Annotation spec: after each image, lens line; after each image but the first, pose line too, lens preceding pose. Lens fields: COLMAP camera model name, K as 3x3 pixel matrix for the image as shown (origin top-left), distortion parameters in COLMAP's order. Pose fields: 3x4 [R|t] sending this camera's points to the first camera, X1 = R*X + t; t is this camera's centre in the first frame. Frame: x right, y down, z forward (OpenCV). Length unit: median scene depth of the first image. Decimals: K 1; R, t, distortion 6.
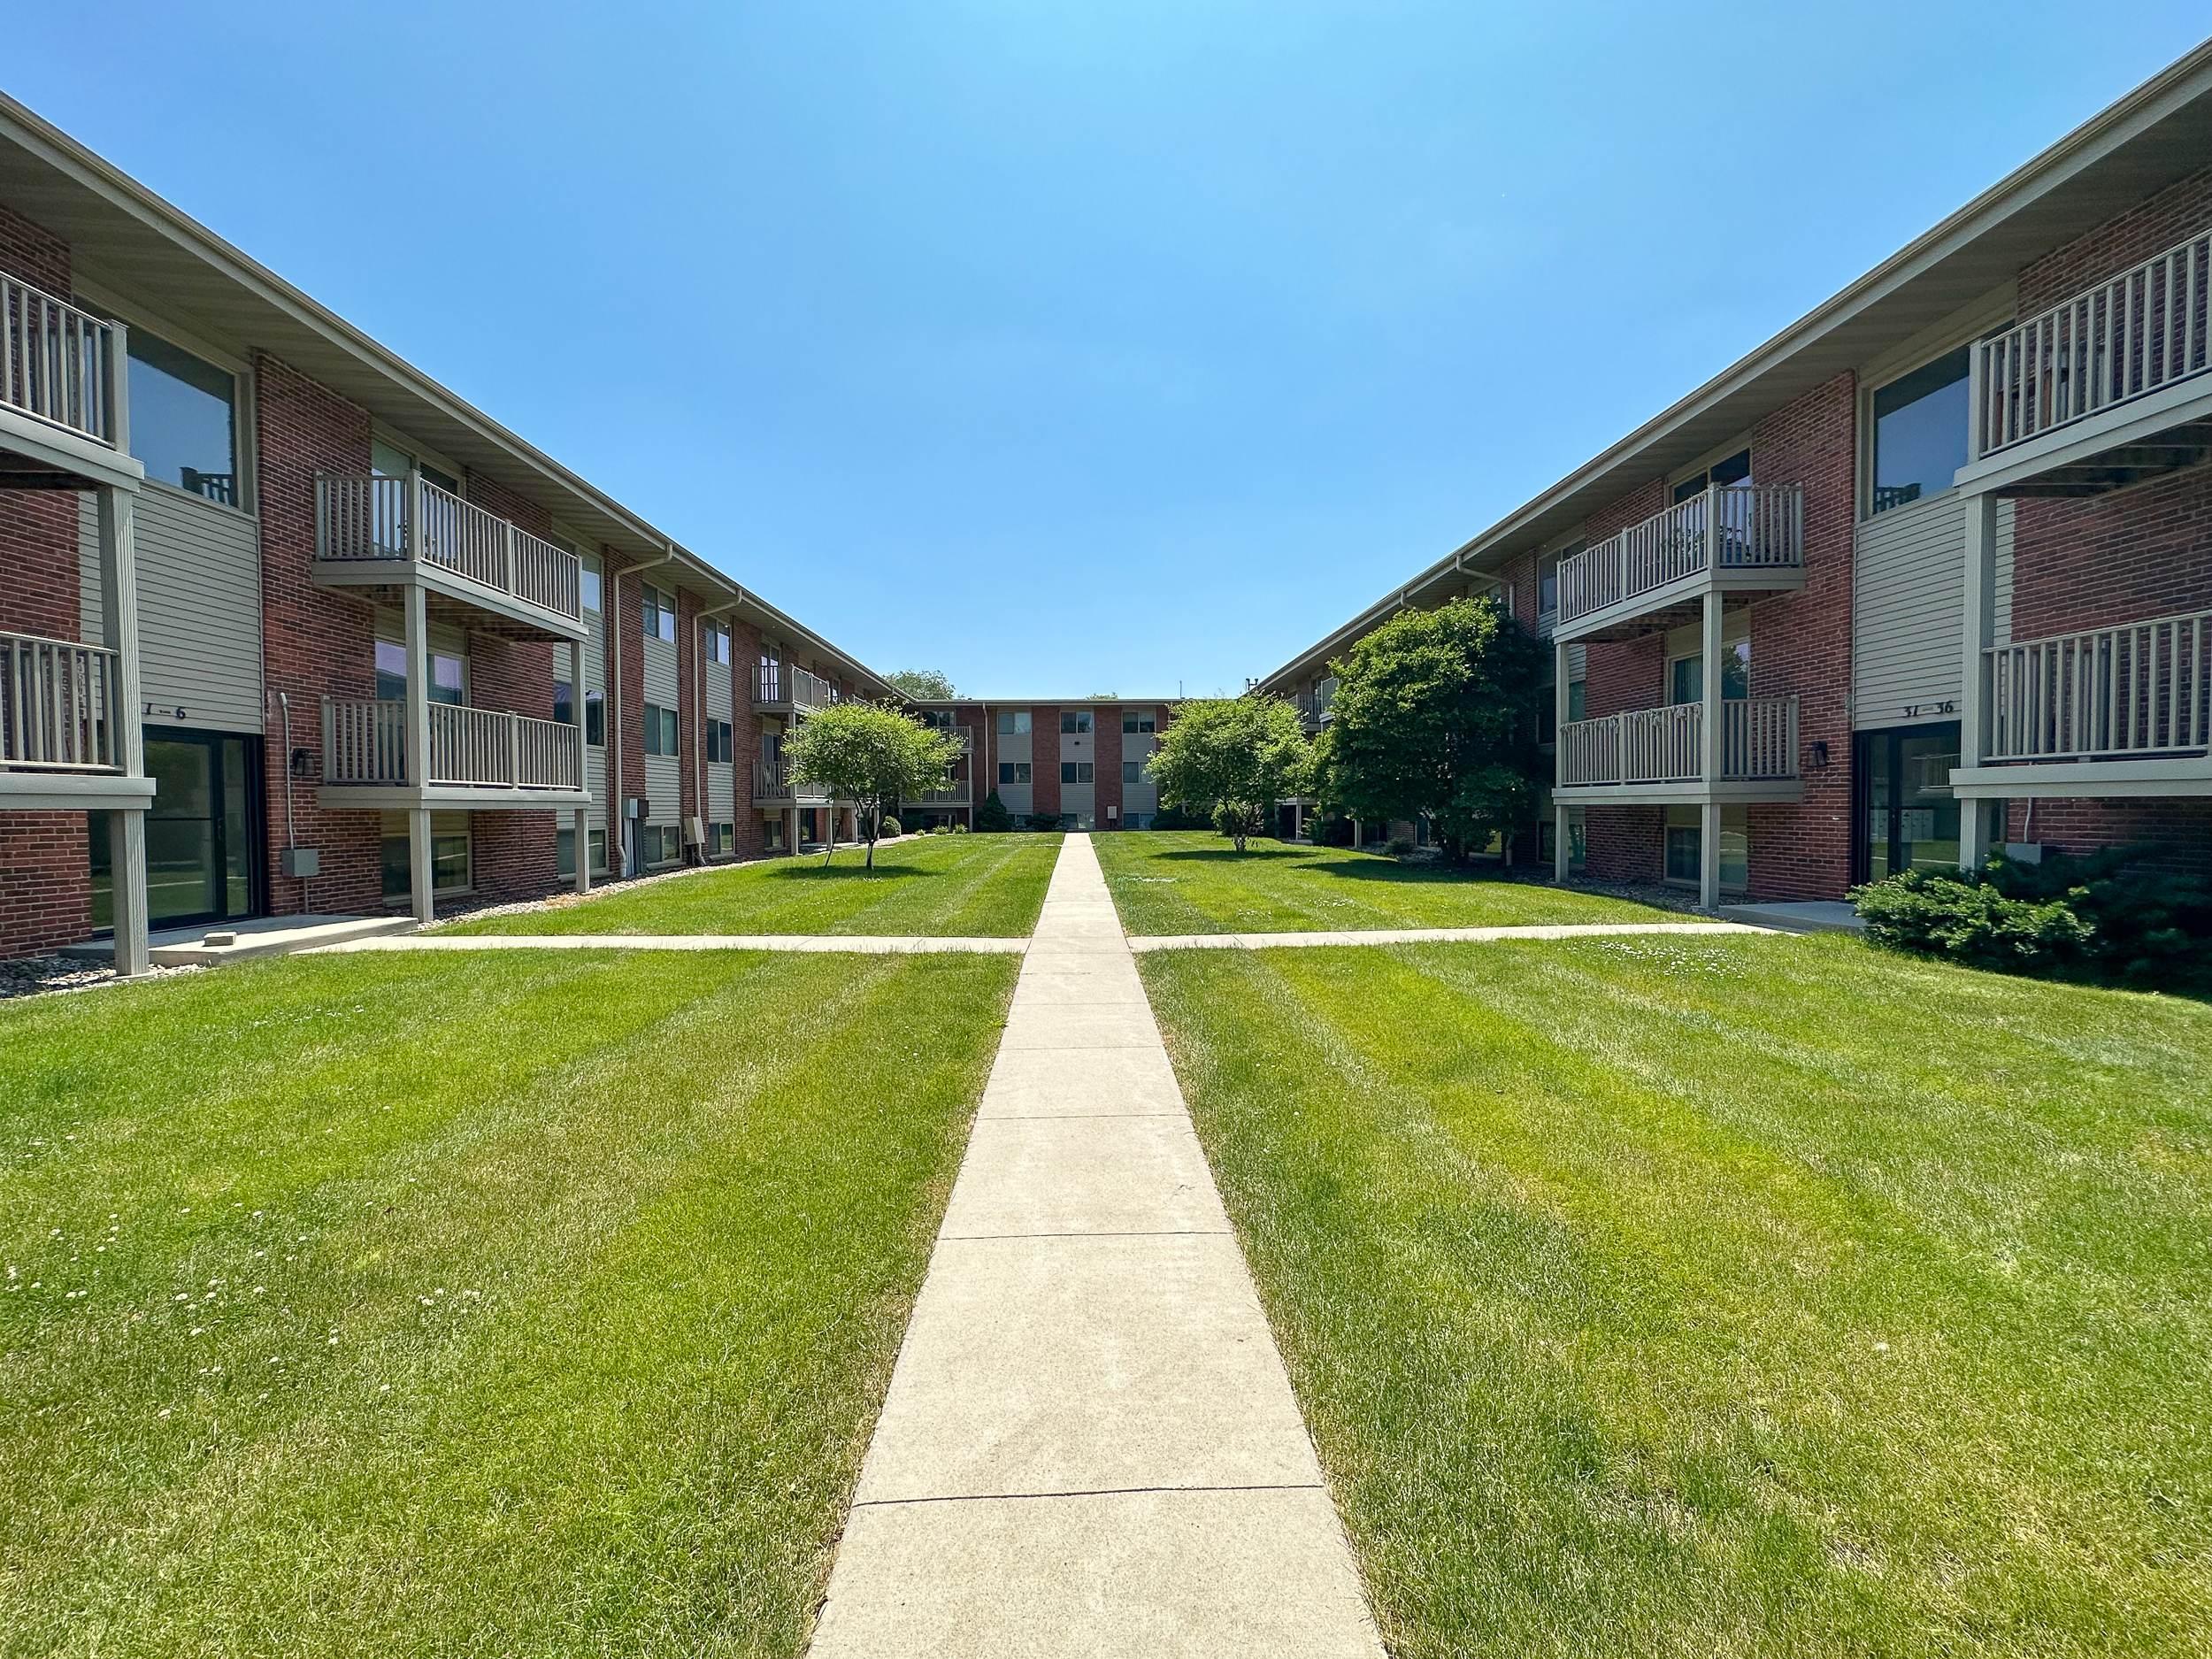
lens RADIAL K [[887.1, 0, 1111.6], [0, 887.1, 832.5], [0, 0, 1]] dist [0.023429, 0.000044]
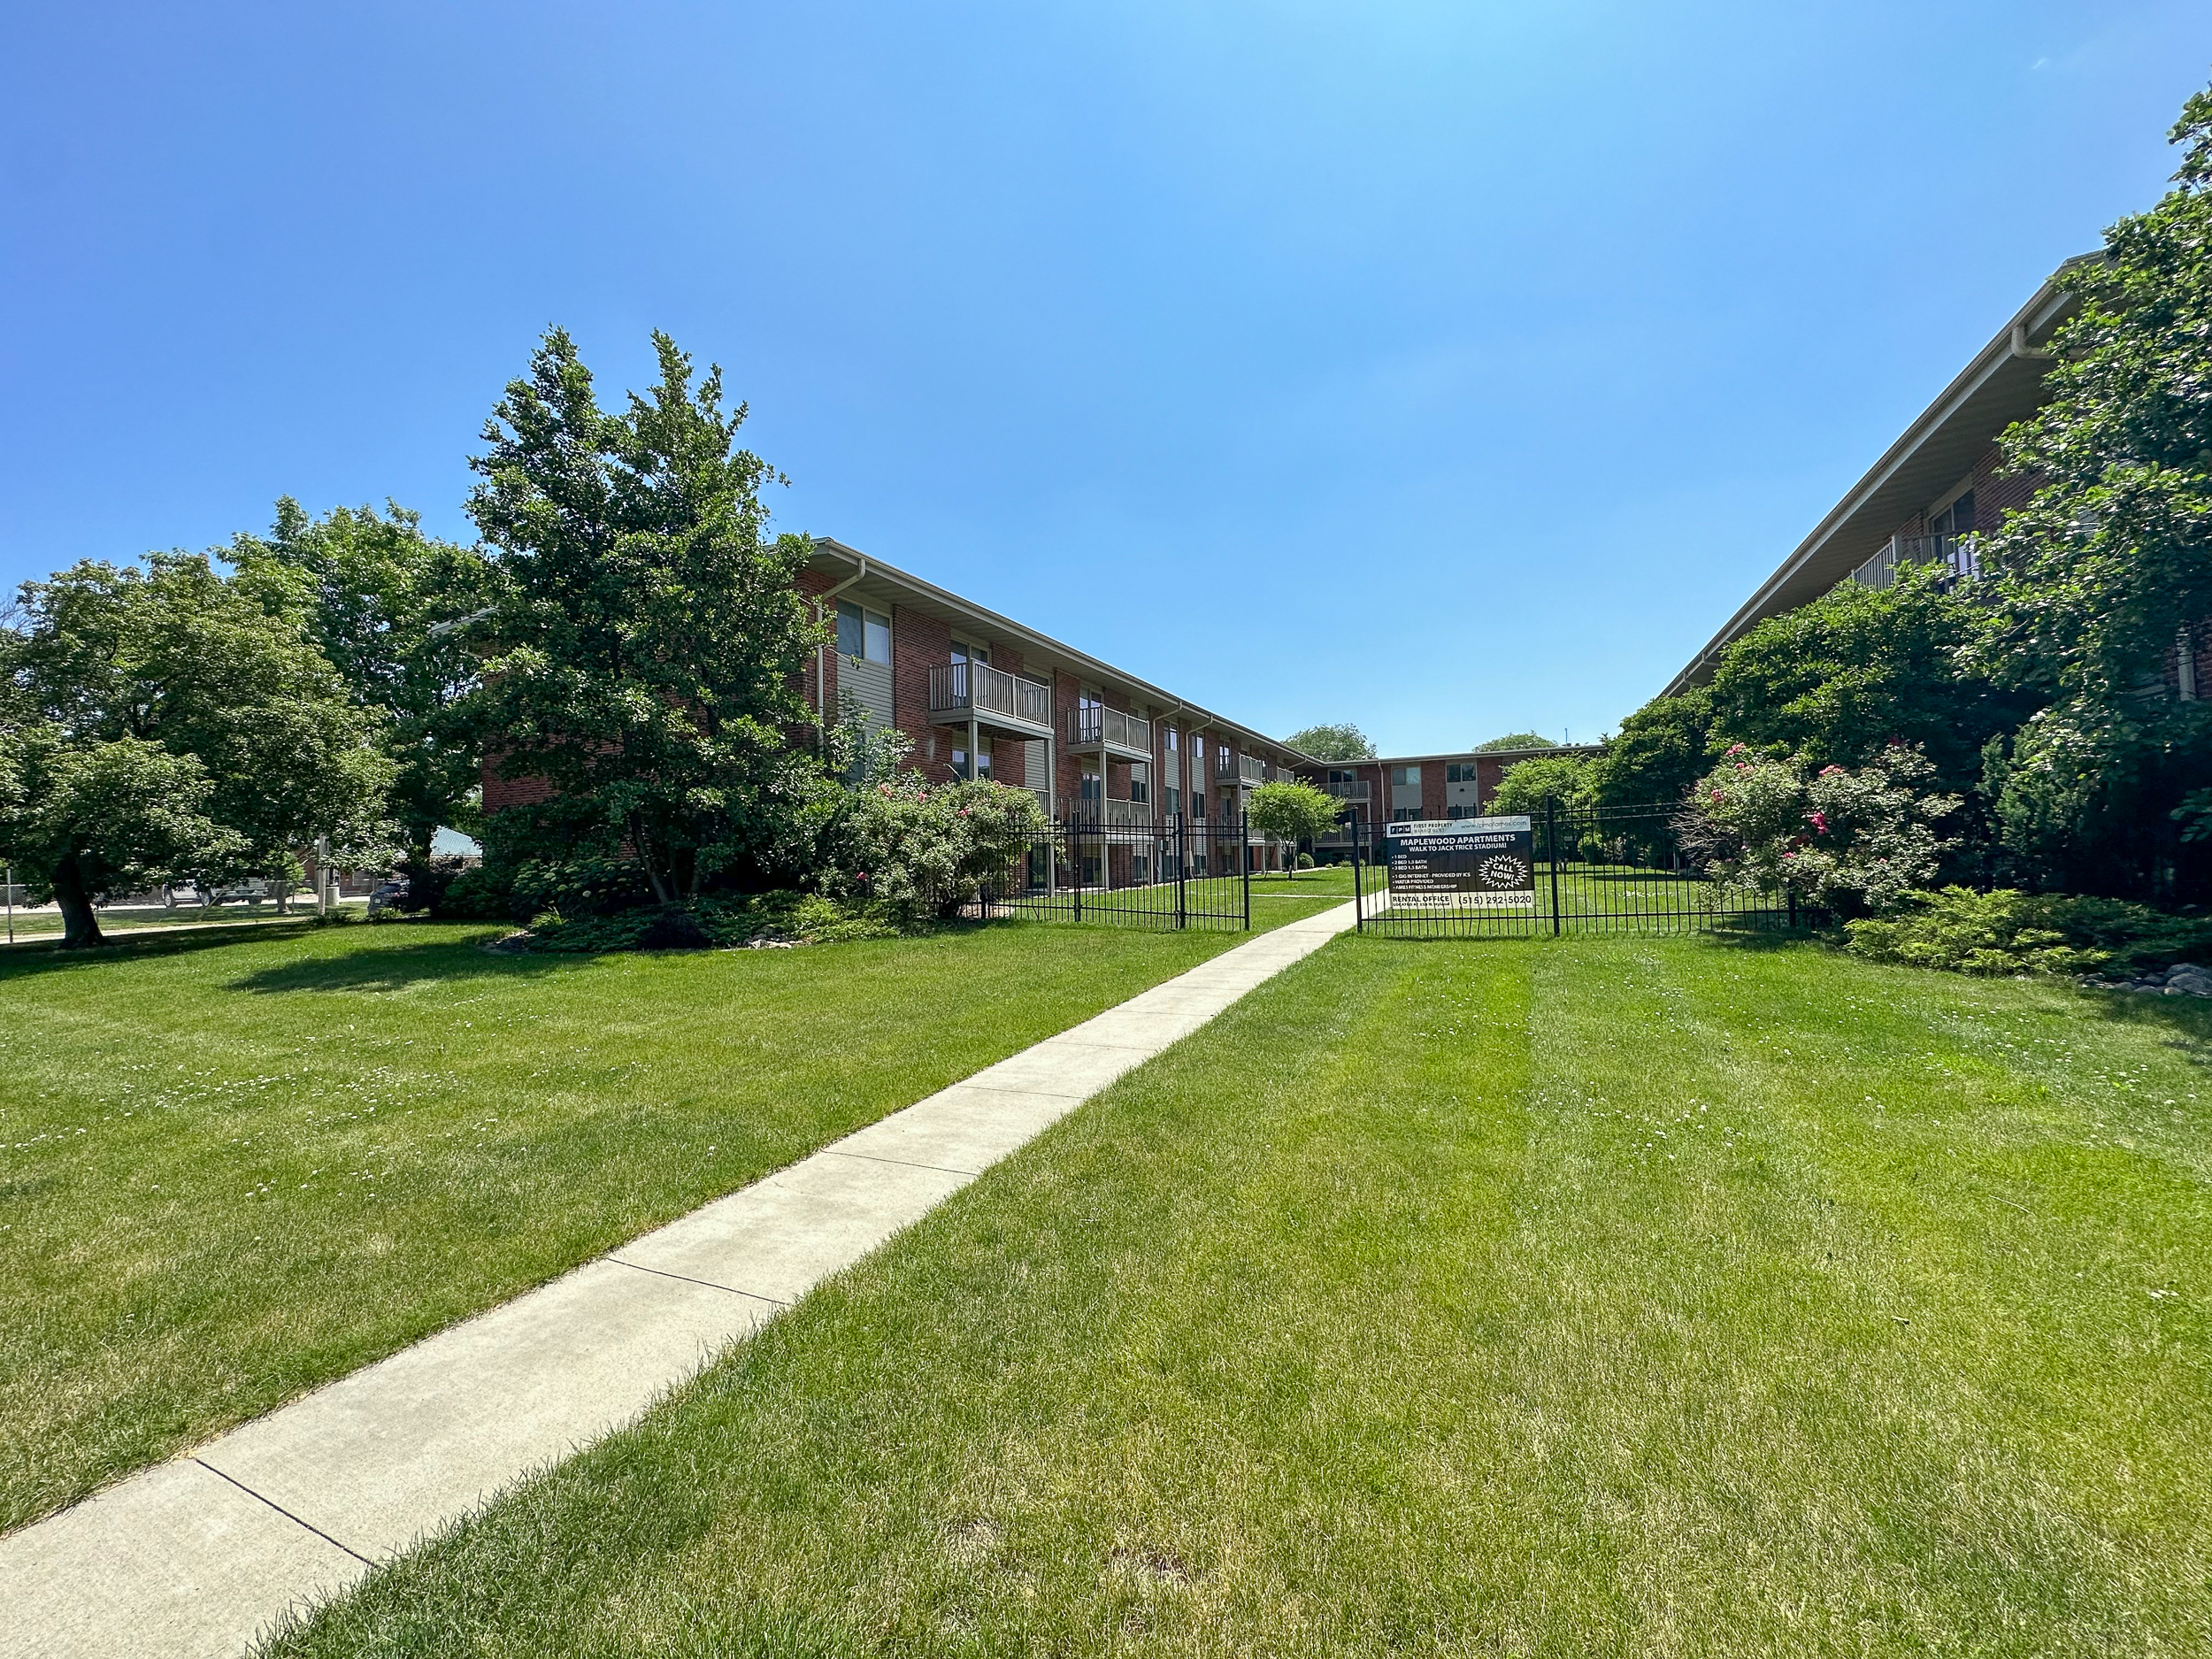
lens RADIAL K [[887.1, 0, 1095.5], [0, 887.1, 824.8], [0, 0, 1]] dist [0.023429, 0.000044]
pose [[0.885663, -0.030257, -0.463341, 0.152916], [0.002751, 0.998199, -0.059924, 0.031614], [0.464320, 0.051798, 0.884152, -0.554469]]
